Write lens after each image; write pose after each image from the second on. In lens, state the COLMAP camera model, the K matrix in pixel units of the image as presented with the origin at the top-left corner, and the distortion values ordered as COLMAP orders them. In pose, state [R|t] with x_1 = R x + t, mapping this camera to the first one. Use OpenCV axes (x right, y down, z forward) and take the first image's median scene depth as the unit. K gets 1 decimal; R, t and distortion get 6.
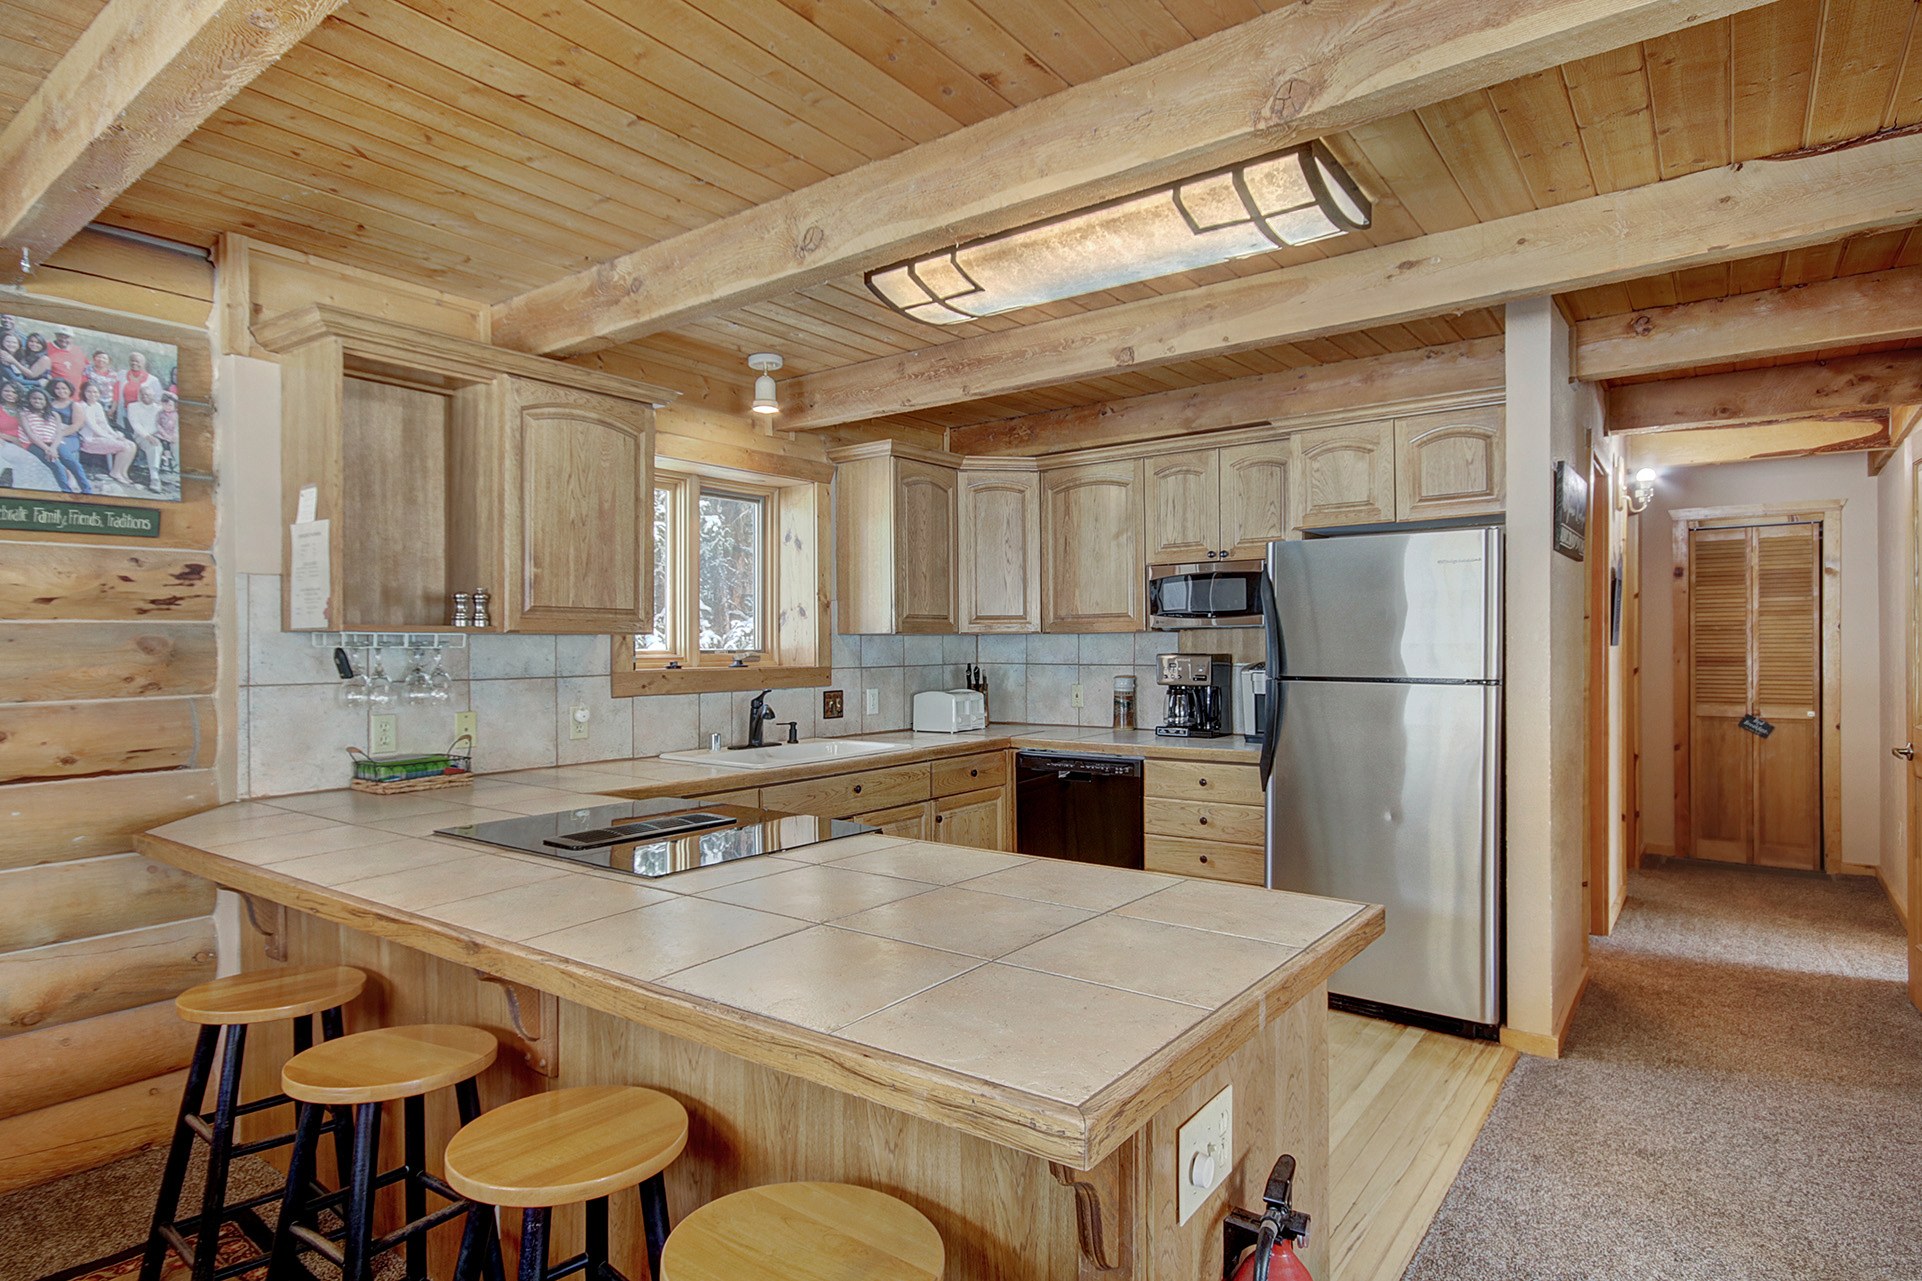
lens RADIAL K [[1059.6, 0, 946.4], [0, 1059.6, 644.2], [0, 0, 1]] dist [0.000849, -0.001186]
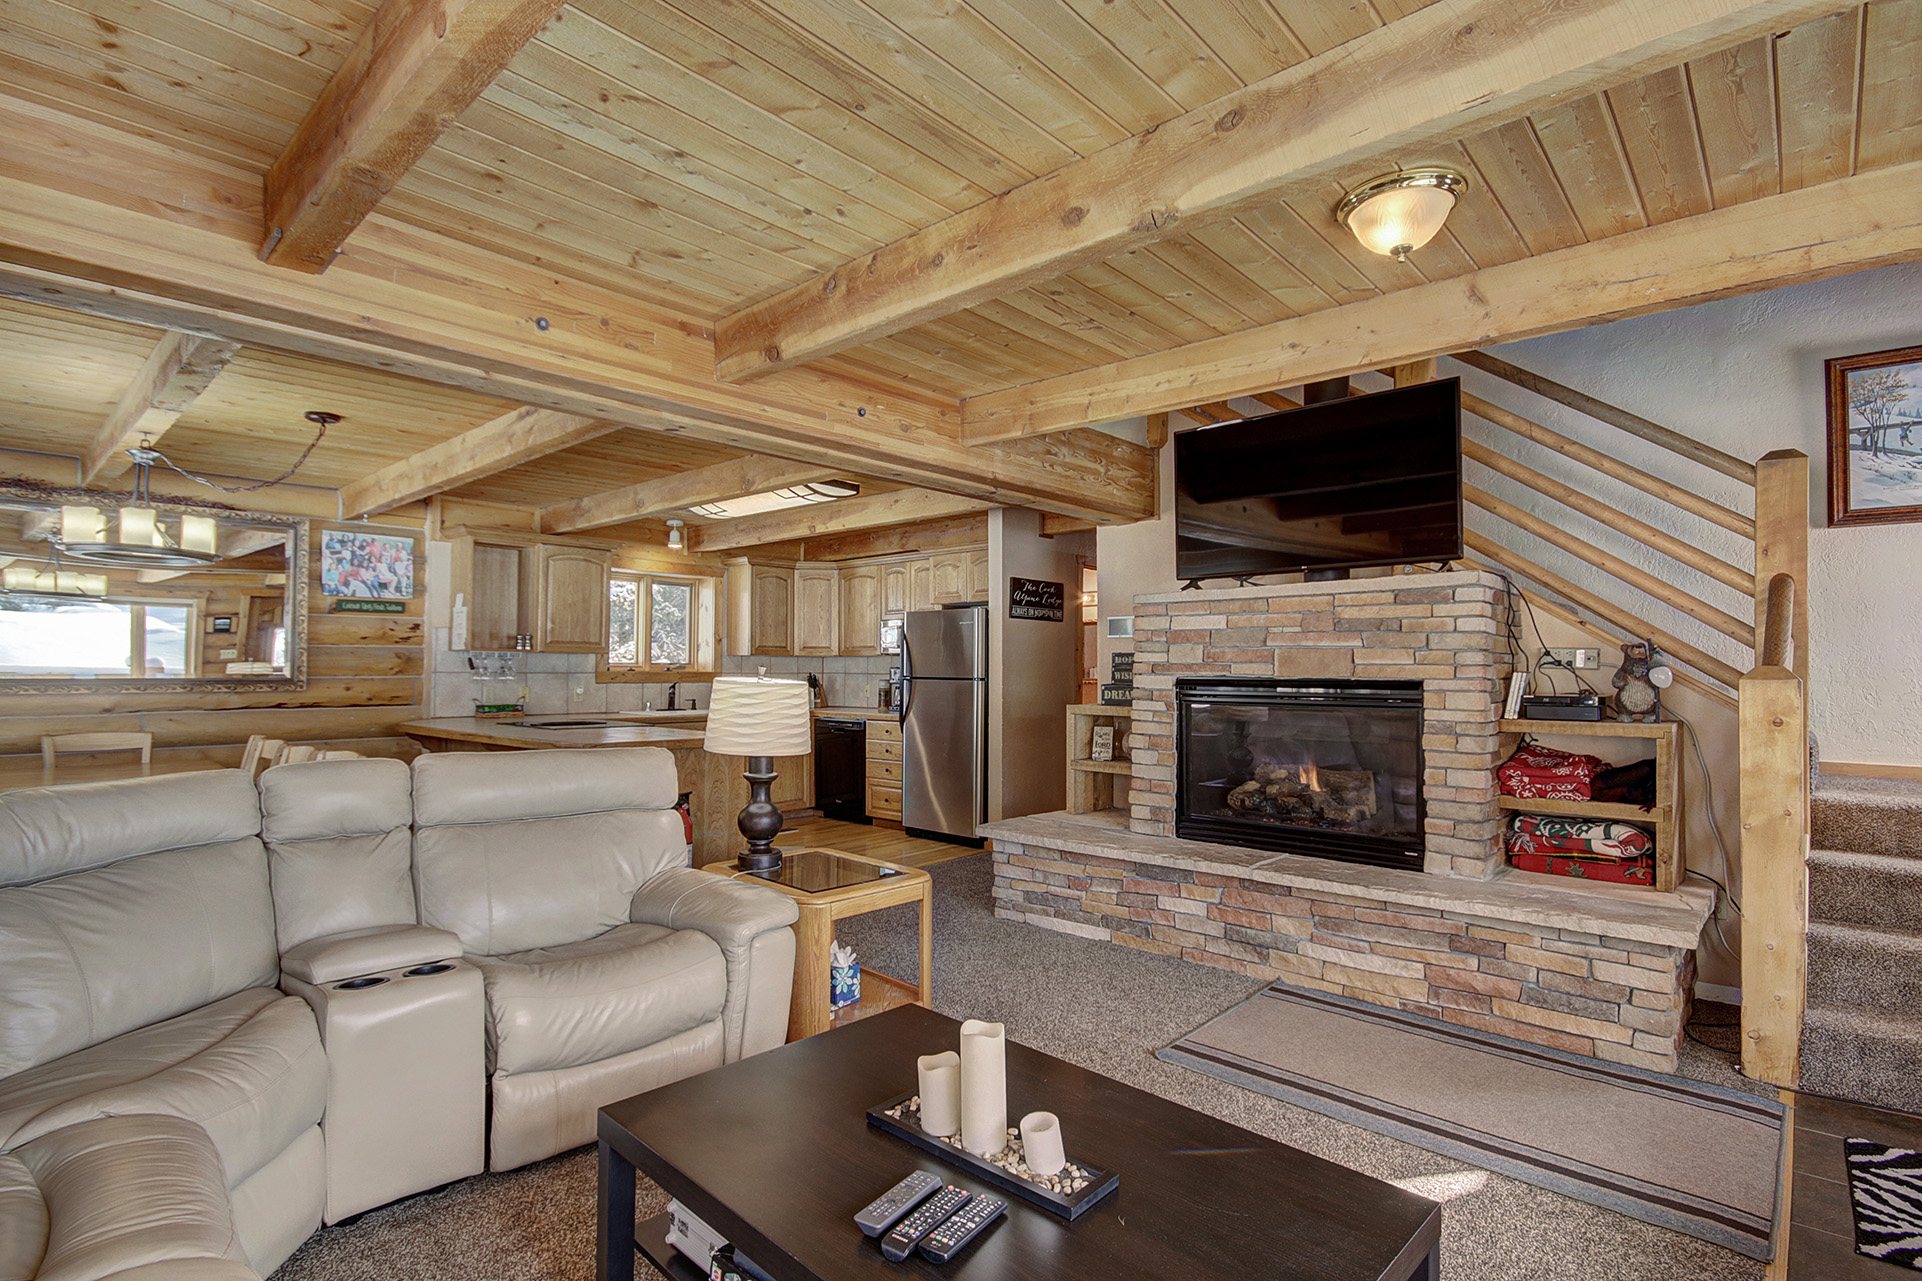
lens RADIAL K [[969.6, 0, 934.0], [0, 969.6, 640.5], [0, 0, 1]] dist [0.003388, 0.000373]
pose [[0.993377, 0.007760, -0.114639, 0.675251], [-0.011362, 0.999461, -0.030806, 0.018874], [0.114339, 0.031904, 0.992929, -0.999609]]
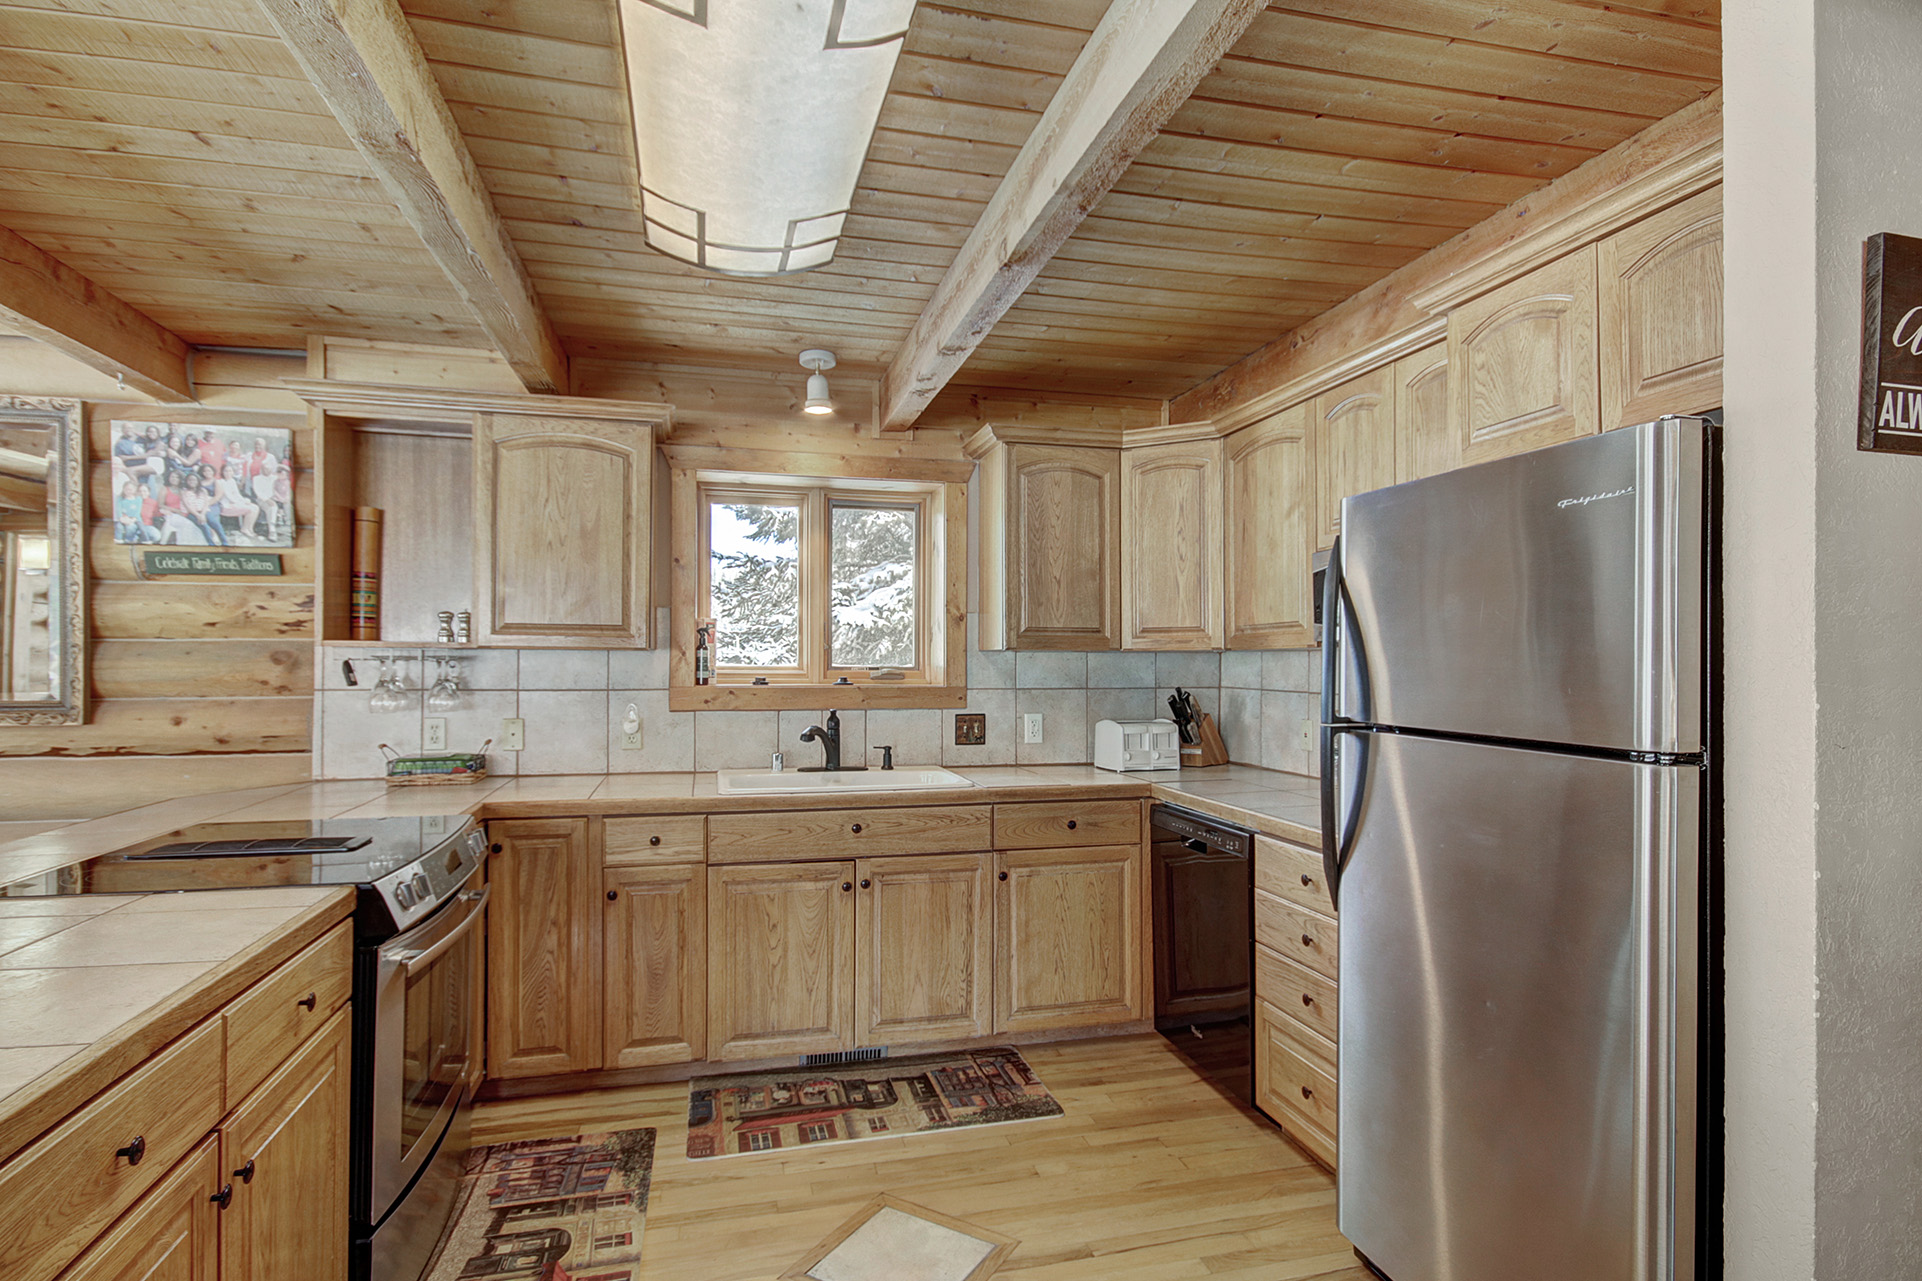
lens RADIAL K [[969.6, 0, 934.0], [0, 969.6, 640.5], [0, 0, 1]] dist [0.003388, 0.000373]
pose [[0.771764, -0.004638, -0.635892, 0.557284], [-0.008491, 0.999809, -0.017597, -0.004752], [0.635852, 0.018980, 0.771577, 0.499171]]
